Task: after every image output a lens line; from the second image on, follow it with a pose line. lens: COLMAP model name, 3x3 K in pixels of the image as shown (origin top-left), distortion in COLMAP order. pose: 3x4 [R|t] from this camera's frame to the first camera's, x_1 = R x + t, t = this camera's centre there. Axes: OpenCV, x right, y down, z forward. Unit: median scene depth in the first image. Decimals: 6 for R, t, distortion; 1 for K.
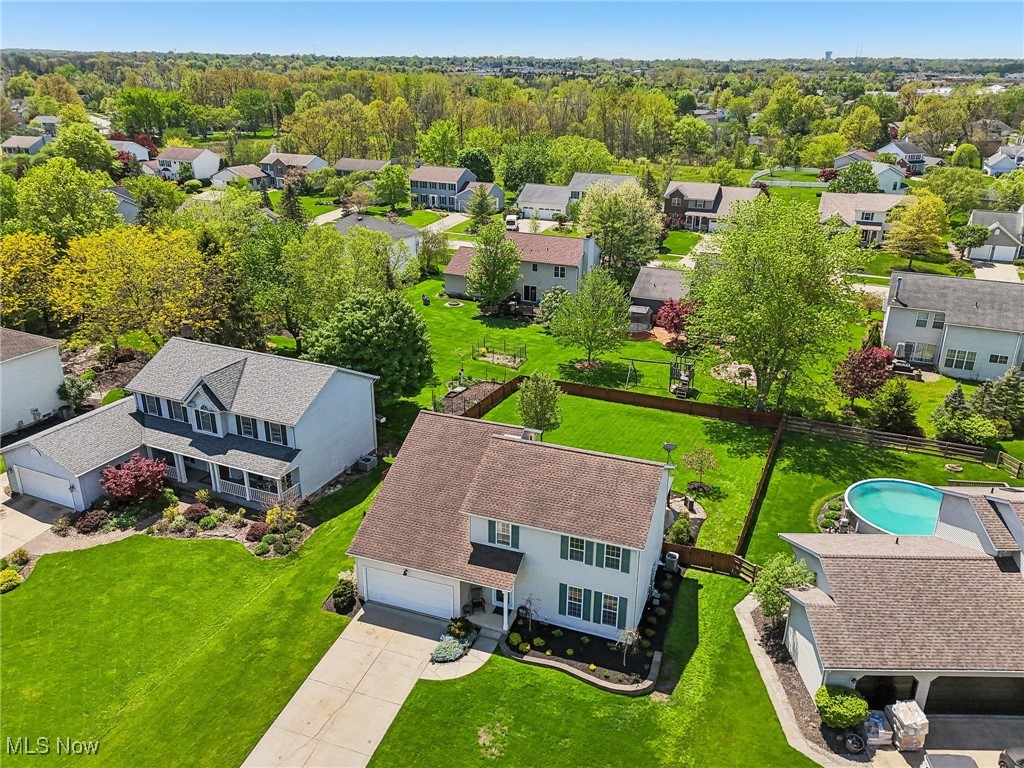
lens RADIAL K [[798.9, 0, 488.7], [0, 798.9, 380.0], [0, 0, 1]] dist [0.094439, -0.114280]
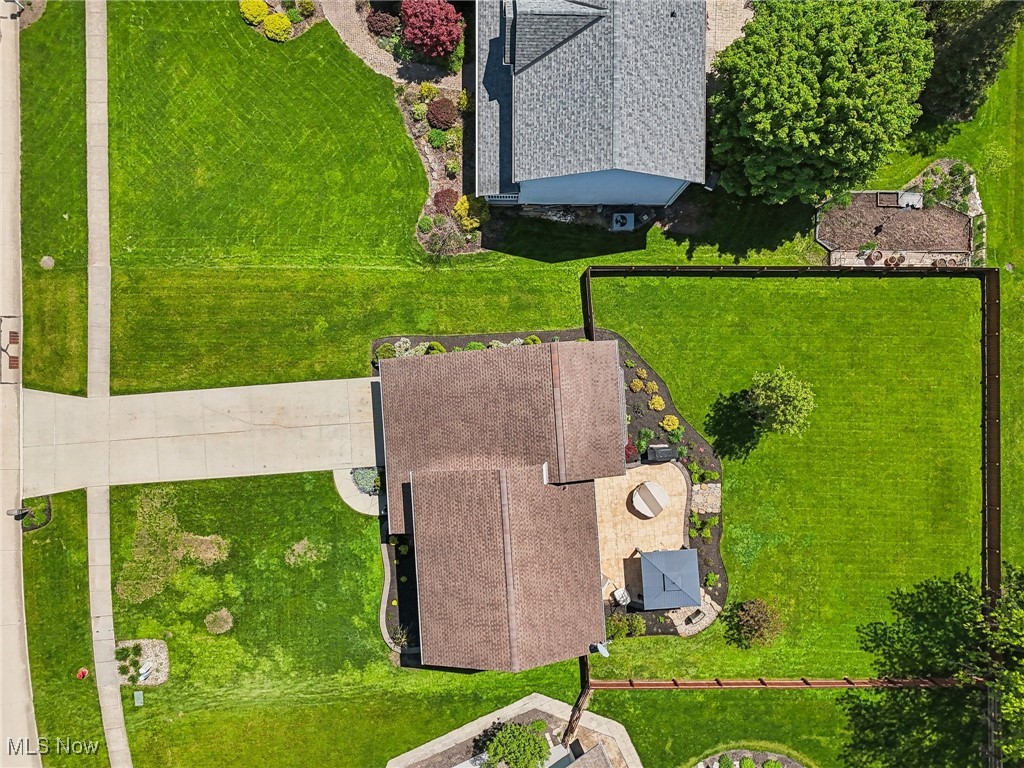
lens RADIAL K [[798.9, 0, 488.7], [0, 798.9, 380.0], [0, 0, 1]] dist [0.094439, -0.114280]
pose [[0.437984, 0.898981, 0.001891, -0.095624], [-0.344989, 0.166136, 0.923787, -0.744961], [0.830152, -0.405256, 0.382903, 0.704261]]
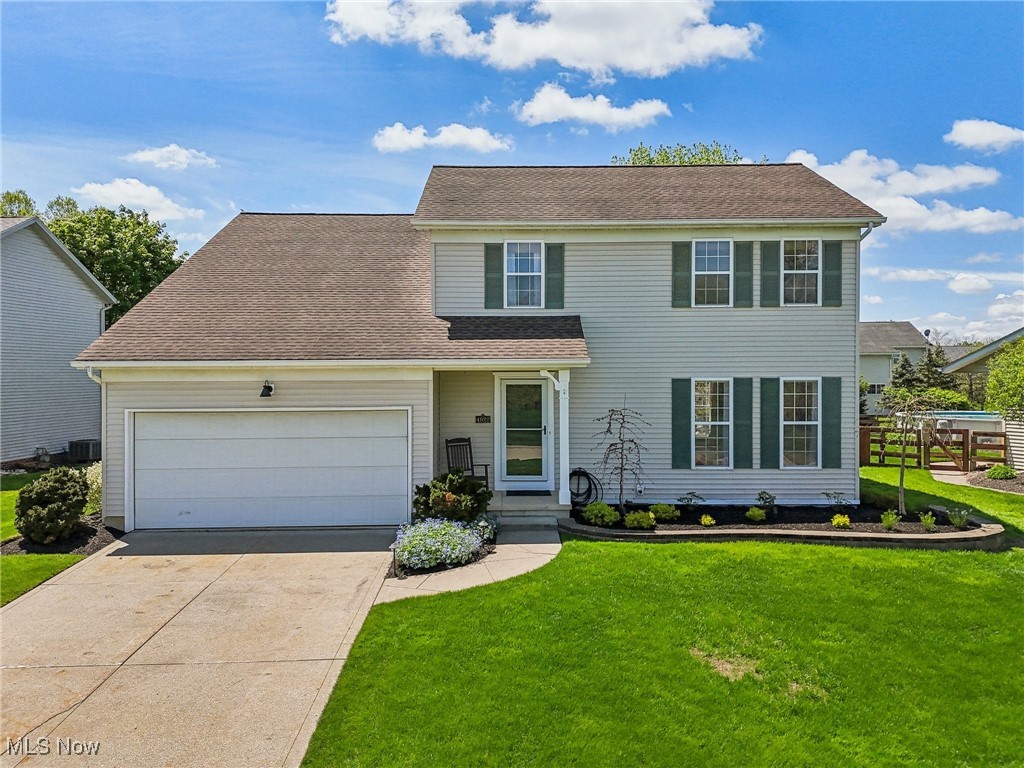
lens RADIAL K [[798.9, 0, 488.7], [0, 798.9, 380.0], [0, 0, 1]] dist [0.094439, -0.114280]
pose [[0.931467, 0.005825, 0.363780, -0.136611], [0.128472, 0.930195, -0.343849, 0.355141], [-0.340390, 0.367019, 0.865697, 0.630824]]
